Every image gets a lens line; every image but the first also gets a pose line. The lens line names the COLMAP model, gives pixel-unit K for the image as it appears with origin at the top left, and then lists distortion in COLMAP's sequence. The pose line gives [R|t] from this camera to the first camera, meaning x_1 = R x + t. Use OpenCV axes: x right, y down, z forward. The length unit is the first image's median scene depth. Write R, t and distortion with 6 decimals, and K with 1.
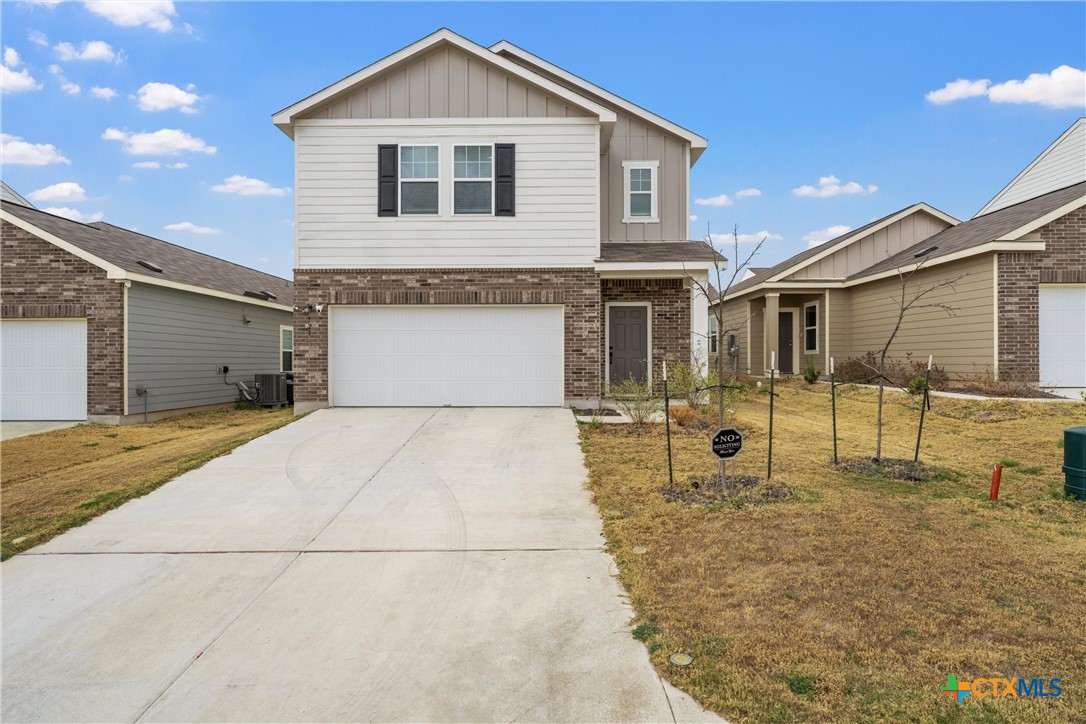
lens RADIAL K [[598.6, 0, 540.6], [0, 598.6, 363.9], [0, 0, 1]] dist [0.002219, 0.002253]
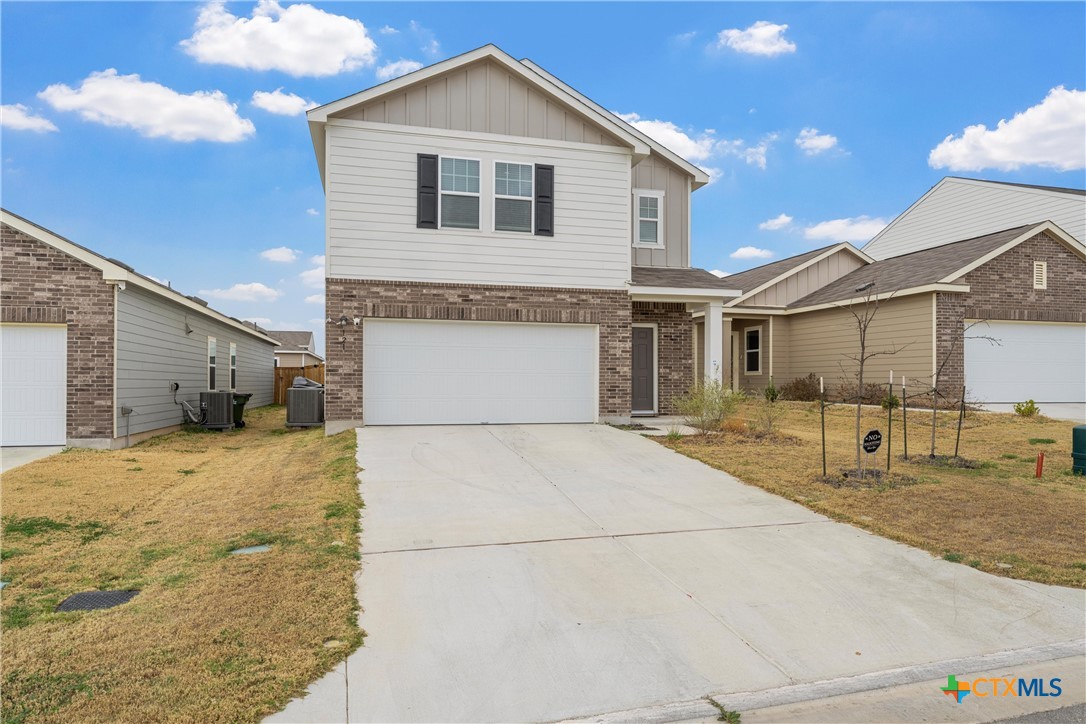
lens RADIAL K [[670.5, 0, 546.8], [0, 670.5, 379.9], [0, 0, 1]] dist [0.001674, 0.004015]
pose [[0.962719, 0.006740, 0.270420, -0.362739], [-0.004422, 0.999948, -0.009180, 0.008164], [-0.270468, 0.007642, 0.962699, -0.095340]]
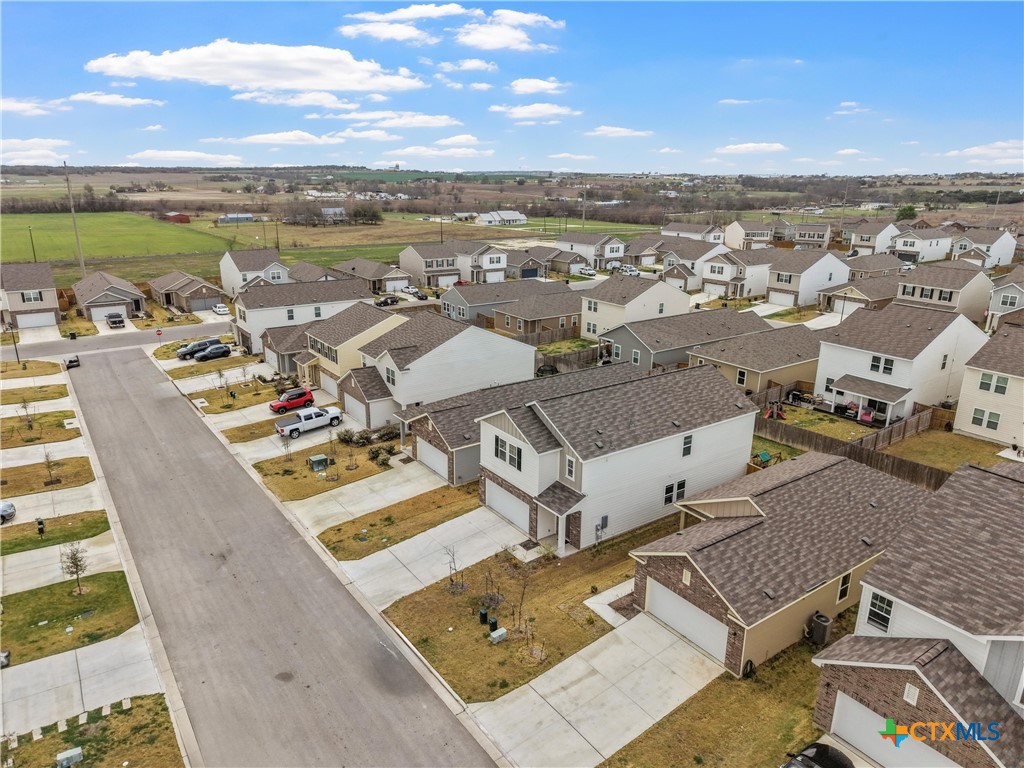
lens RADIAL K [[683.6, 0, 510.5], [0, 683.6, 384.3], [0, 0, 1]] dist [0.034974, -0.030654]
pose [[0.582173, 0.249519, -0.773831, 2.438392], [-0.014358, 0.954753, 0.297054, -1.665068], [0.812938, -0.161826, 0.559414, -0.861631]]
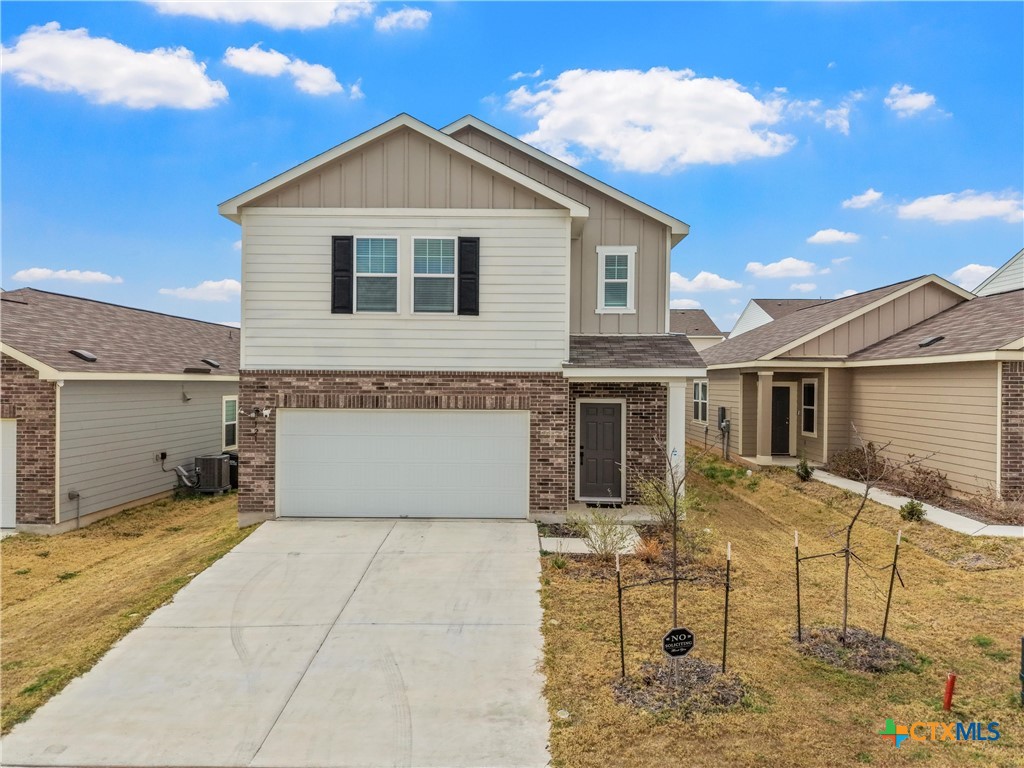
lens RADIAL K [[683.6, 0, 514.6], [0, 683.6, 388.7], [0, 0, 1]] dist [0.034974, -0.030654]
pose [[0.999917, 0.011251, -0.006199, 0.021056], [-0.011216, 0.999921, 0.005613, -0.139323], [0.006261, -0.005544, 0.999965, -0.063774]]
